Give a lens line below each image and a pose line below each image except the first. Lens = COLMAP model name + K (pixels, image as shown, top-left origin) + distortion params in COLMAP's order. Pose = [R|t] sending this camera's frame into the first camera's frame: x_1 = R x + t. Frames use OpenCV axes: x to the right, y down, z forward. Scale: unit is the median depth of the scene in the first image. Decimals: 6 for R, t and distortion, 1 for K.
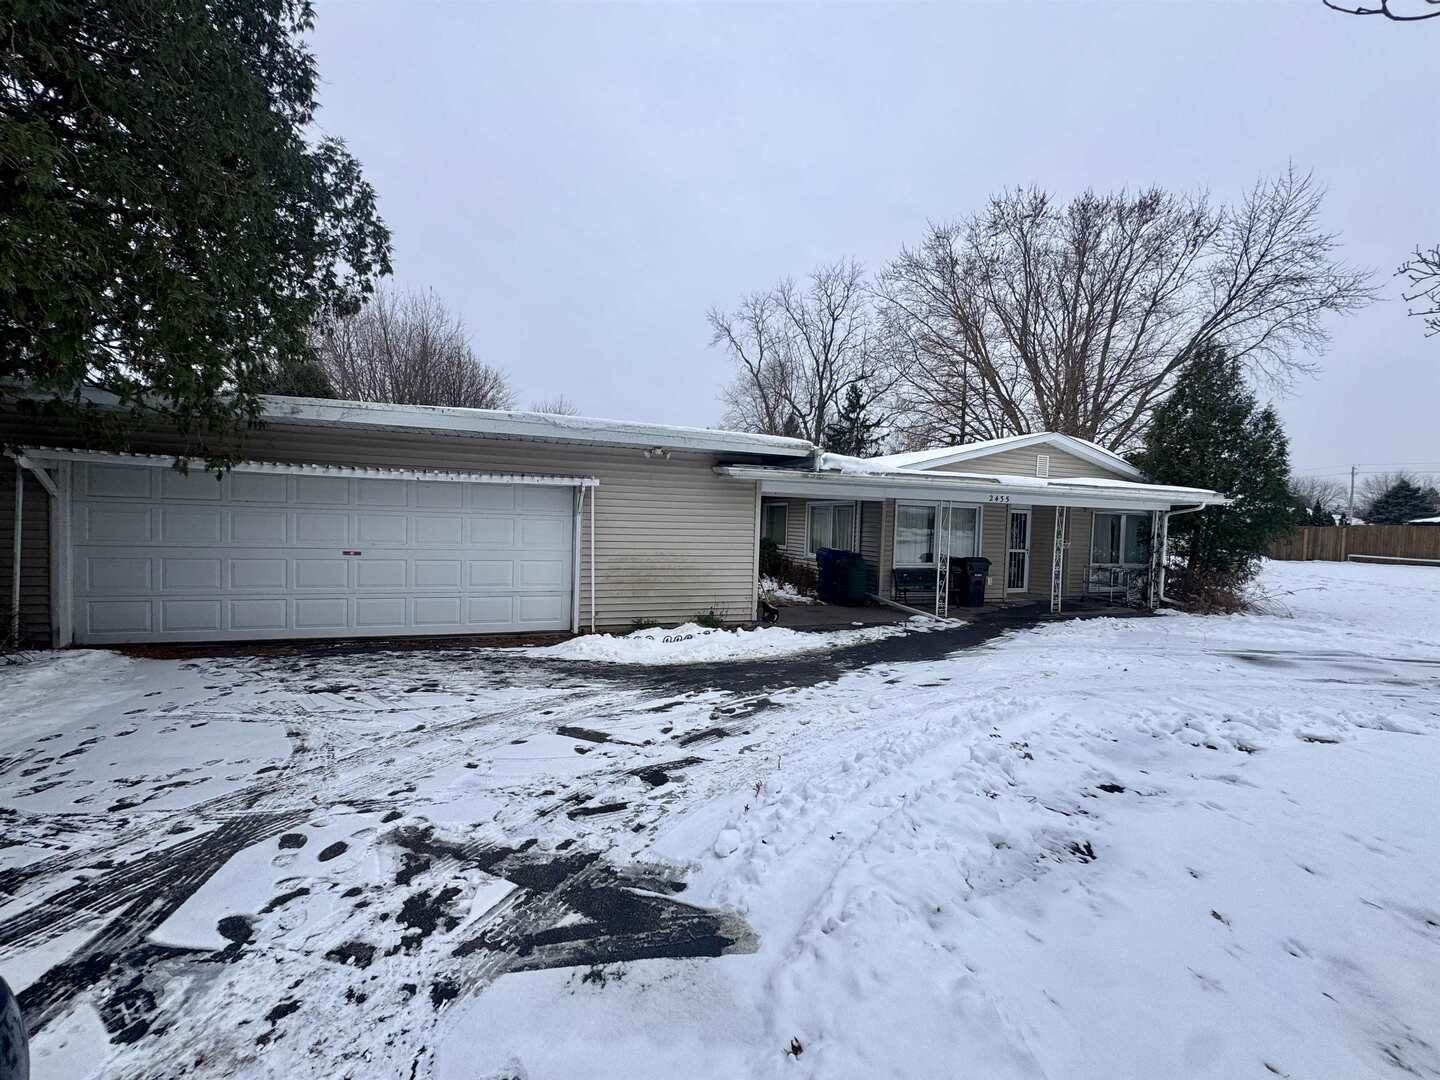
lens RADIAL K [[574.1, 0, 722.8], [0, 574.1, 542.6], [0, 0, 1]] dist [-0.002248, -0.000035]
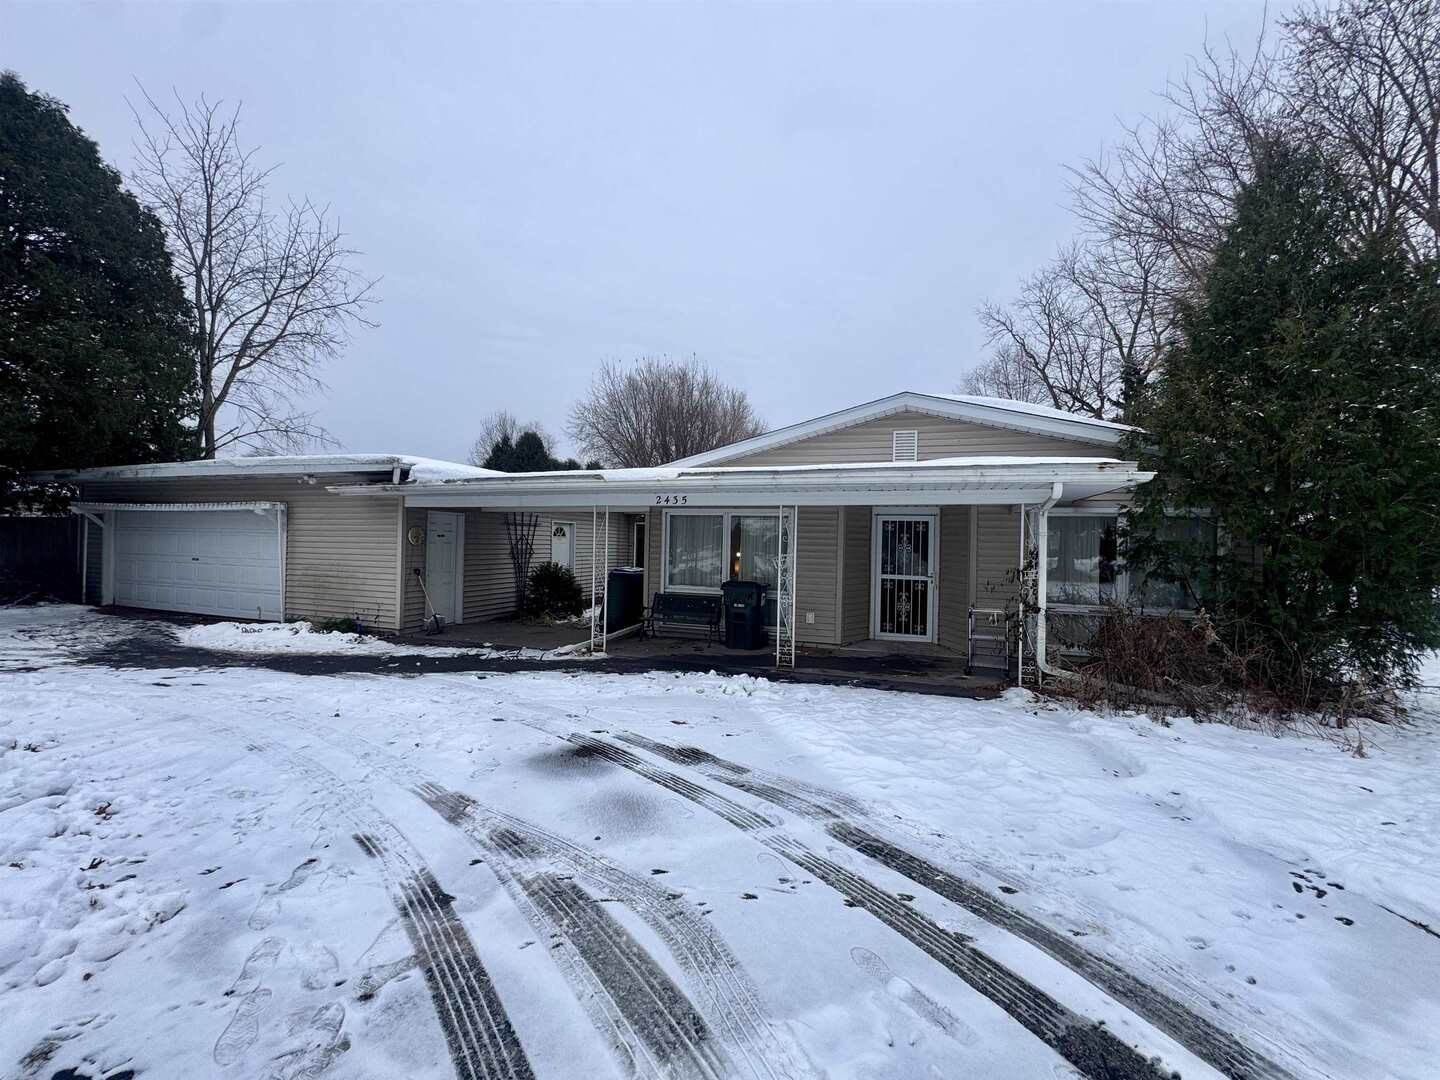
lens RADIAL K [[574.1, 0, 720.2], [0, 574.1, 532.8], [0, 0, 1]] dist [-0.002248, -0.000035]
pose [[0.784141, -0.024820, -0.620086, 1.192759], [-0.019758, 0.997695, -0.064920, 0.016285], [0.620268, 0.063158, 0.781843, 0.548172]]
